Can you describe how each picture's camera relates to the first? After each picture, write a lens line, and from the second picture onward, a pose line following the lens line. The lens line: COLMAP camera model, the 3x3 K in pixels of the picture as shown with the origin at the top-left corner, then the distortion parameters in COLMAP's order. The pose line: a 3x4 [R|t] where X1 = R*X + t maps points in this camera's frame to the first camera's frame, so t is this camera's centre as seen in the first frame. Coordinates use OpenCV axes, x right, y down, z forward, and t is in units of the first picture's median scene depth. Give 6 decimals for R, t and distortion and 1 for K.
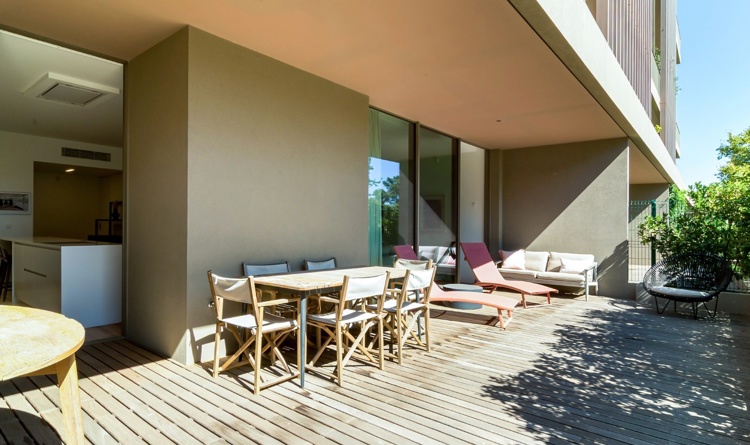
lens RADIAL K [[413.9, 0, 374.4], [0, 413.9, 226.6], [0, 0, 1]] dist [0.003538, 0.002138]
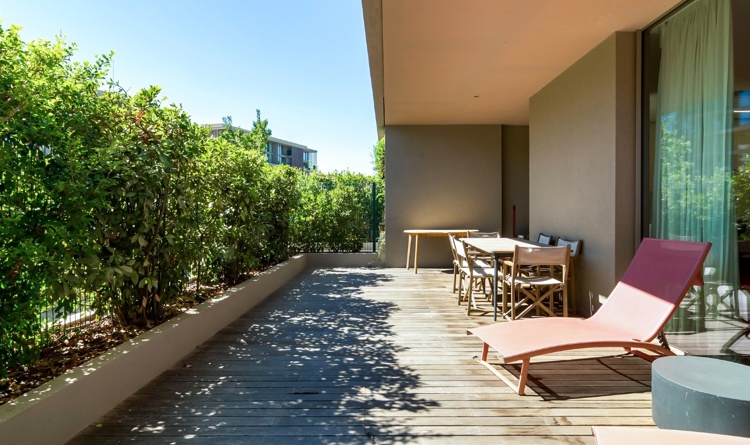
lens RADIAL K [[413.9, 0, 379.4], [0, 413.9, 219.2], [0, 0, 1]] dist [0.003538, 0.002138]
pose [[-0.786824, 0.003080, -0.617169, 1.145603], [-0.008625, 0.999835, 0.015986, 0.018455], [0.617117, 0.017901, -0.786668, 1.933275]]
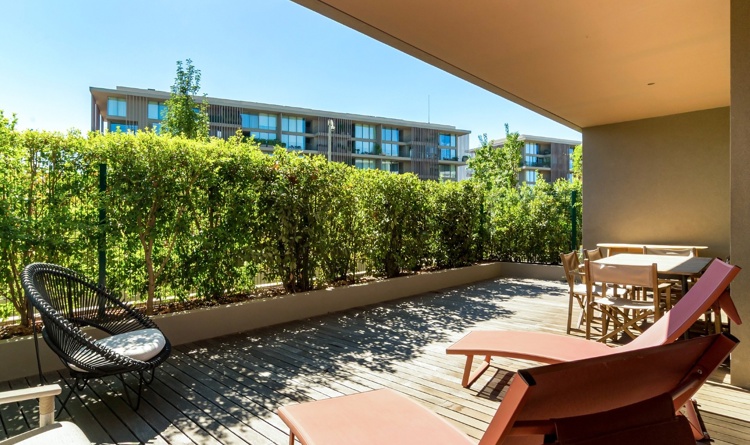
lens RADIAL K [[413.9, 0, 355.5], [0, 413.9, 223.7], [0, 0, 1]] dist [0.003538, 0.002138]
pose [[-0.994092, -0.011838, 0.107892, 0.618183], [-0.010872, 0.999895, 0.009539, 0.011688], [-0.107993, 0.008310, -0.994117, 2.354558]]
